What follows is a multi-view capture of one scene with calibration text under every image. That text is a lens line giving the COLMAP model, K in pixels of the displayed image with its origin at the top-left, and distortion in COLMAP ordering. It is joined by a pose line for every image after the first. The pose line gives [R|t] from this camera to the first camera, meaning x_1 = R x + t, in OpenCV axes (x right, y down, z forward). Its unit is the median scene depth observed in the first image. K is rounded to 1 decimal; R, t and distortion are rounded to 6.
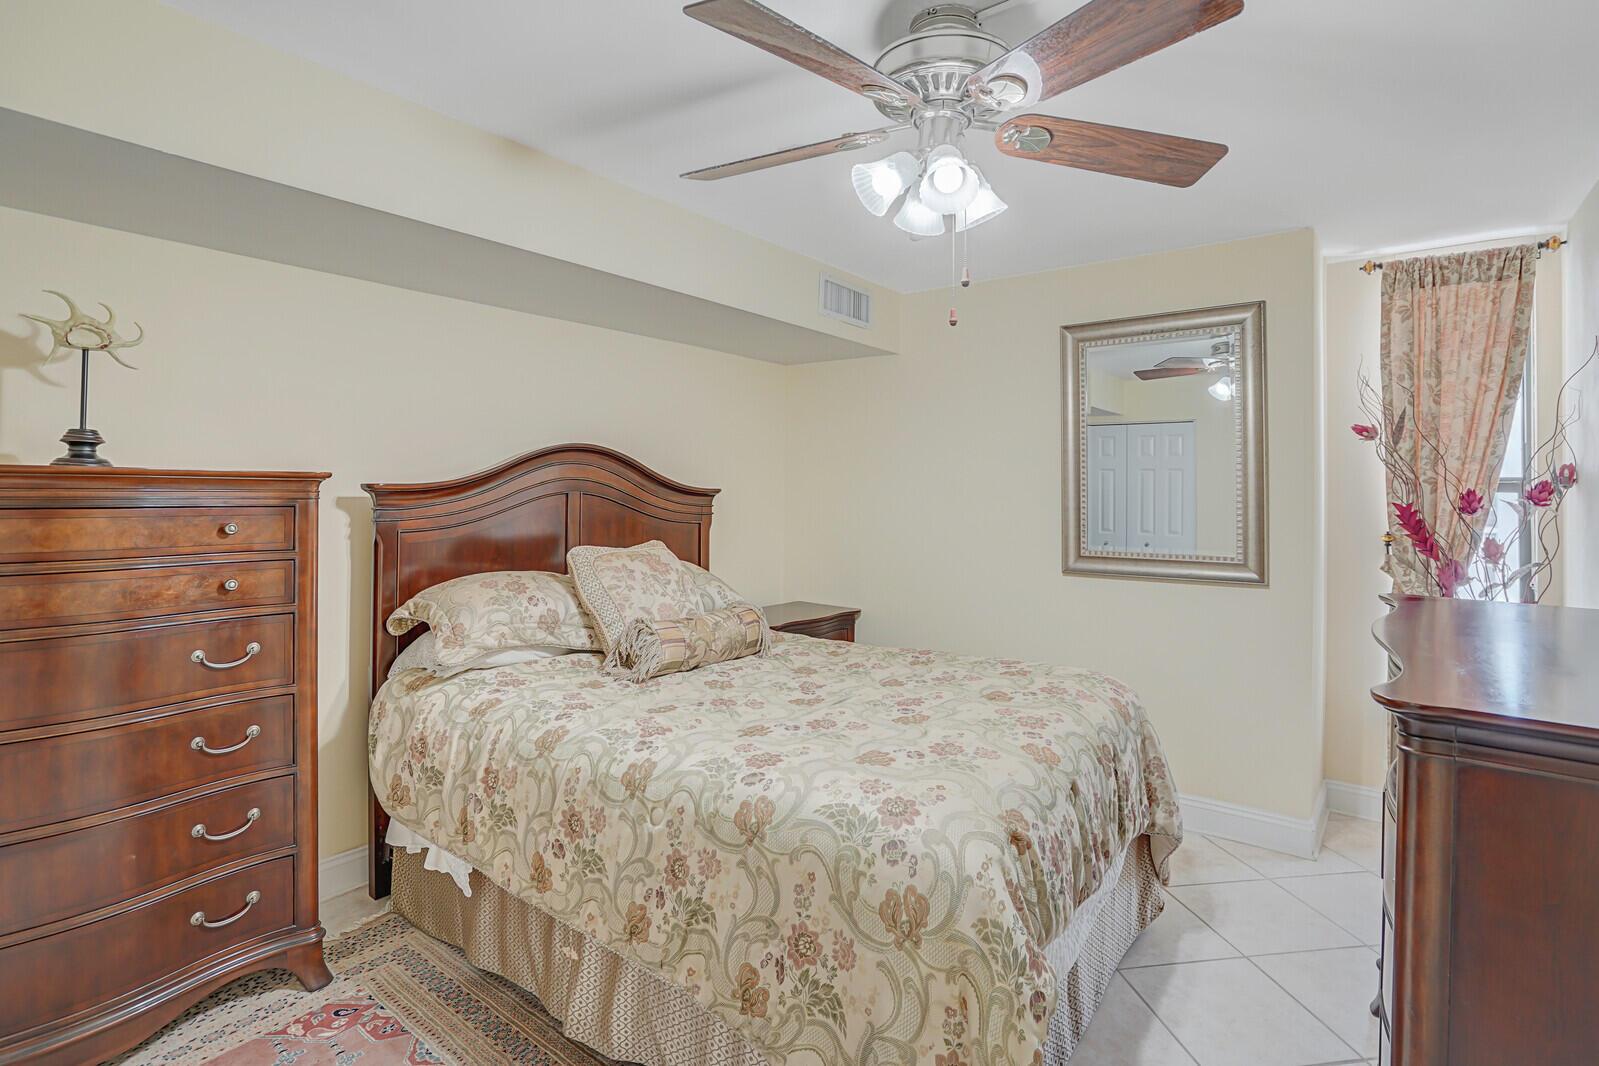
lens RADIAL K [[775.9, 0, 764.3], [0, 775.9, 526.5], [0, 0, 1]] dist [-0.057109, 0.023600]
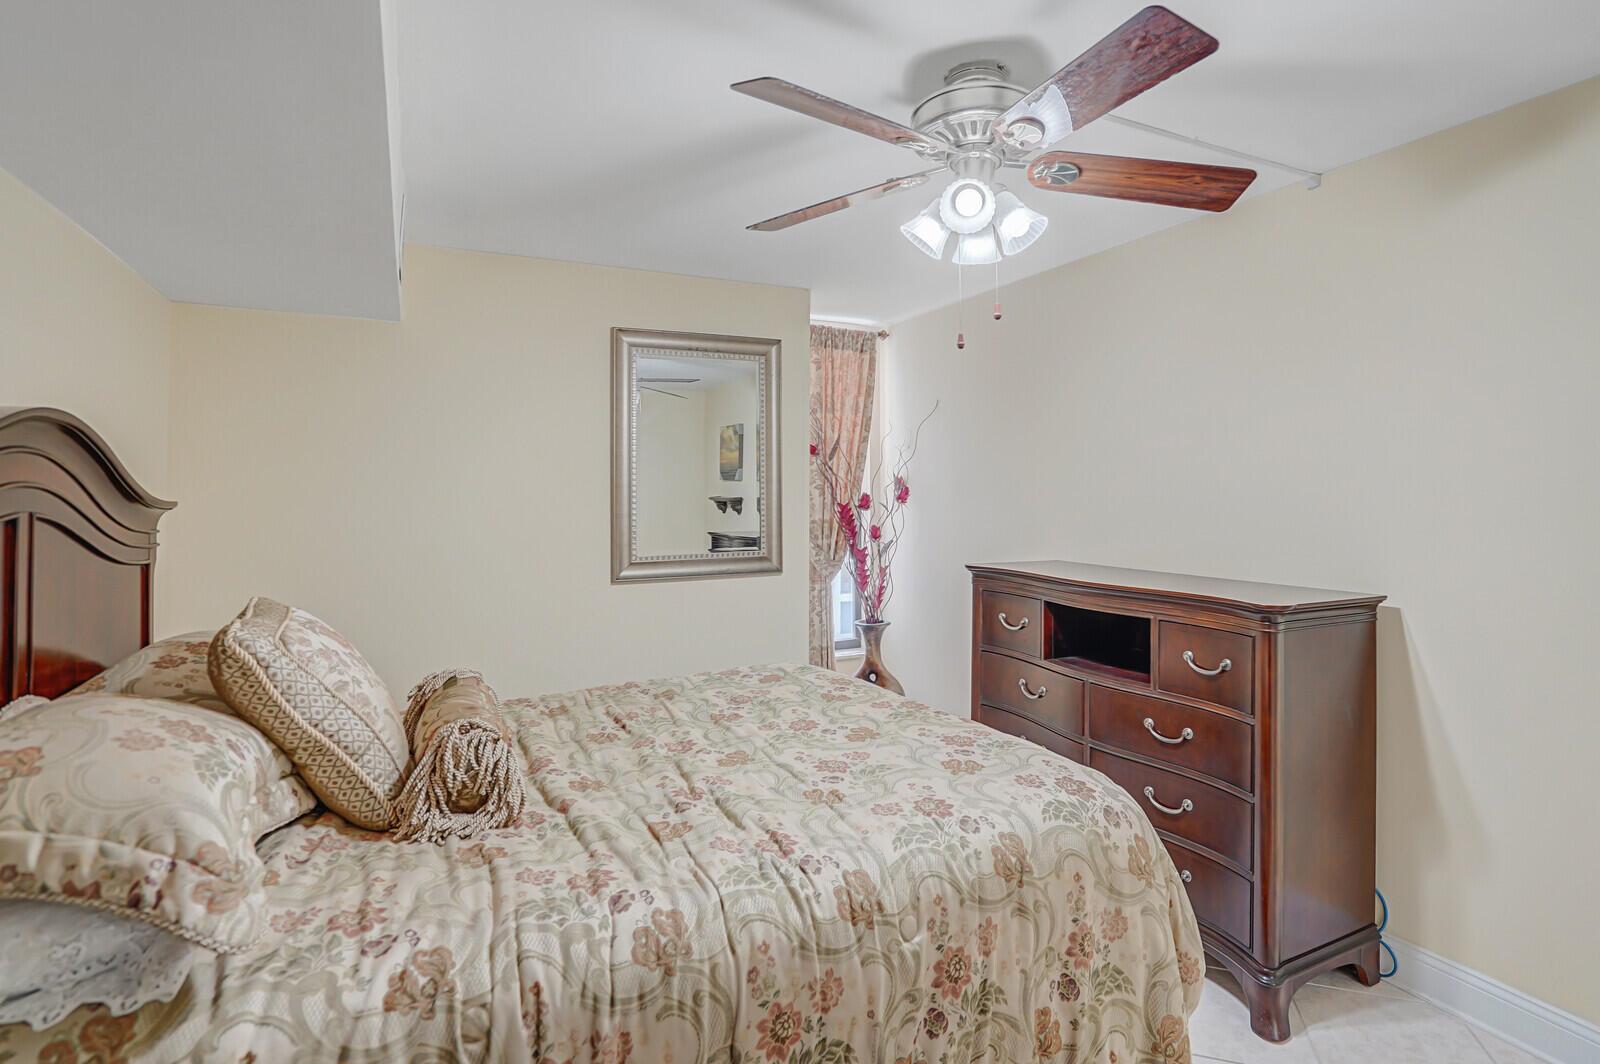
lens RADIAL K [[814.7, 0, 803.5], [0, 814.7, 512.6], [0, 0, 1]] dist [-0.040234, 0.000185]
pose [[0.409530, -0.029870, 0.911808, -0.860894], [0.050242, 0.998685, 0.010150, -0.049955], [-0.910912, 0.041654, 0.410492, 0.710020]]
